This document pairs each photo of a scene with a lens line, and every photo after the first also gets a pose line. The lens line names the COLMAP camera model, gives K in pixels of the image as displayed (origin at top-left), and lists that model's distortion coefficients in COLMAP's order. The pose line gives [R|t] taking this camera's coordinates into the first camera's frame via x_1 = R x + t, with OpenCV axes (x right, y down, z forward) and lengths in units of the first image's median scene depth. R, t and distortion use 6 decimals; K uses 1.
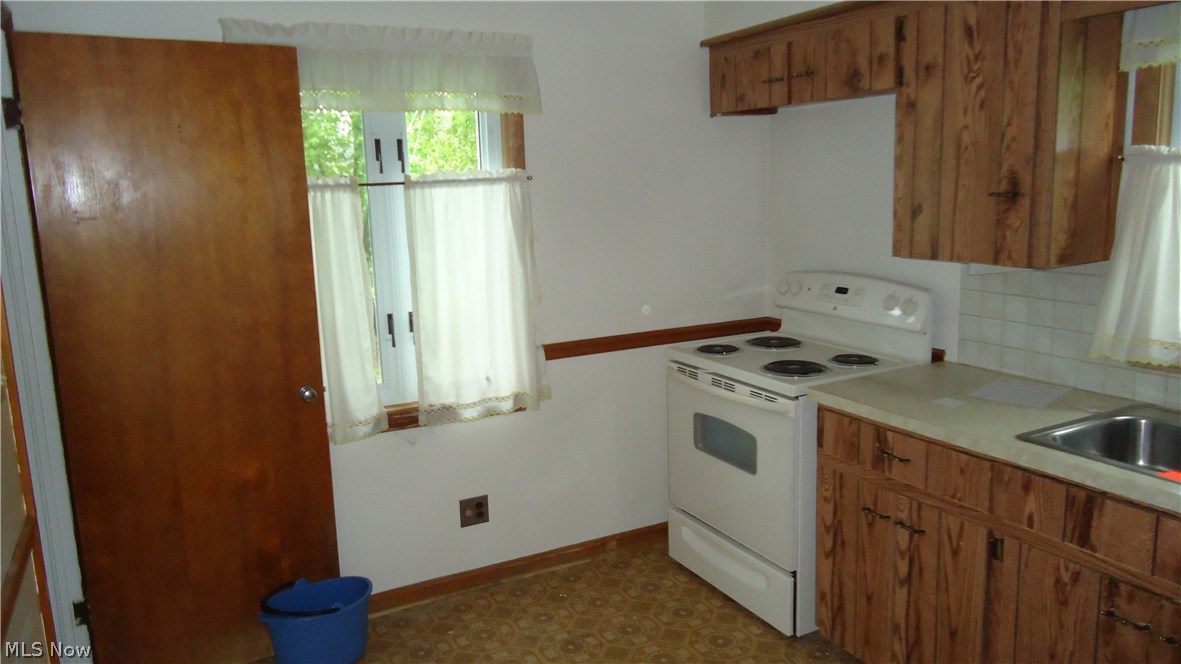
lens RADIAL K [[862.6, 0, 585.8], [0, 862.6, 328.9], [0, 0, 1]] dist [-0.000809, 0.005919]
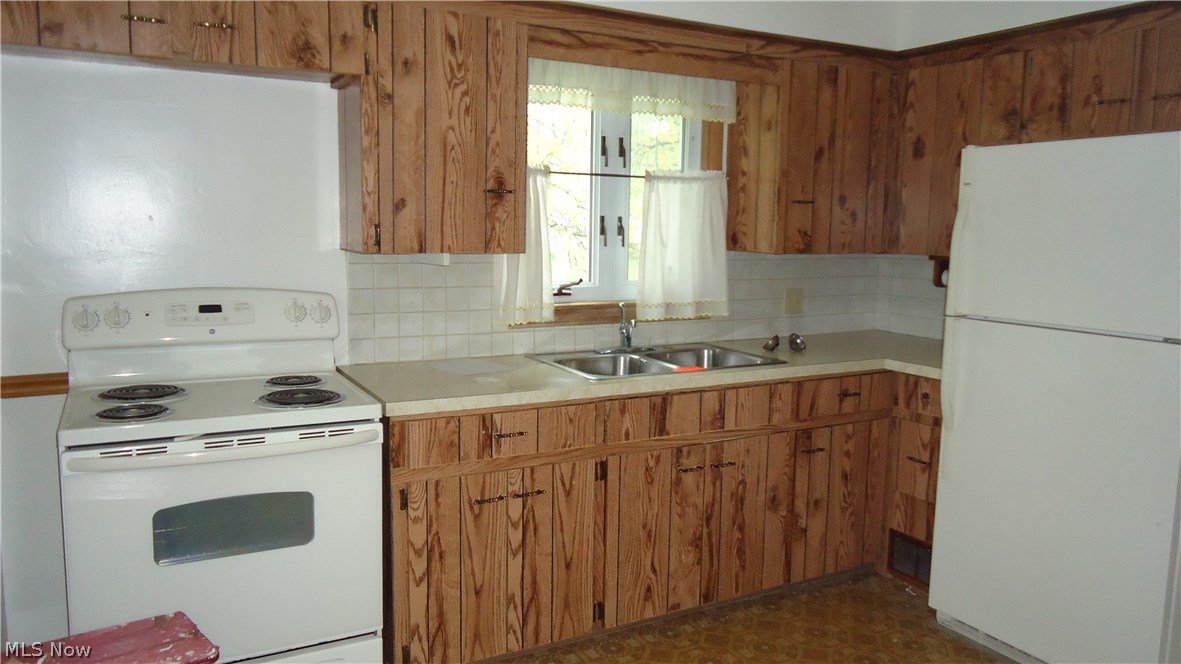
lens RADIAL K [[862.6, 0, 585.8], [0, 862.6, 328.9], [0, 0, 1]] dist [-0.000809, 0.005919]
pose [[-0.014578, -0.091196, 0.995726, -0.666209], [0.159264, 0.982907, 0.092354, -0.059197], [-0.987128, 0.159929, 0.000196, 0.875421]]
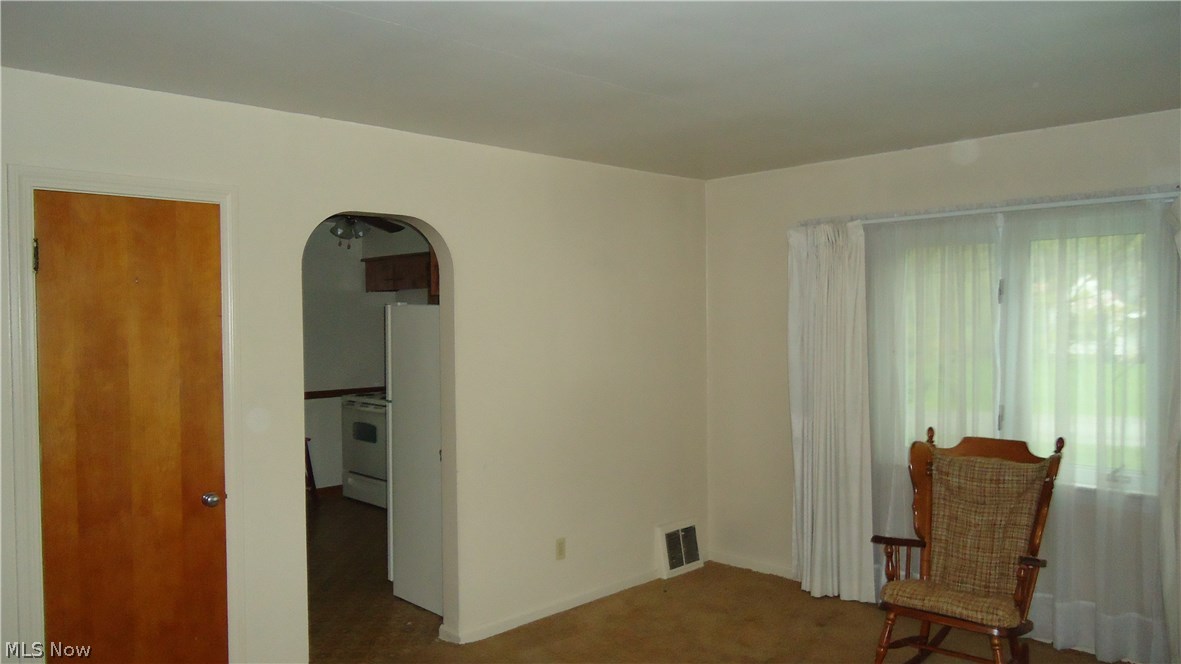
lens RADIAL K [[868.6, 0, 585.8], [0, 868.6, 327.8], [0, 0, 1]] dist [0.004764, -0.005720]
pose [[0.958910, 0.017247, 0.283187, 0.079974], [0.028646, 0.987164, -0.157121, 0.302387], [-0.282261, 0.158777, 0.946107, -1.792057]]
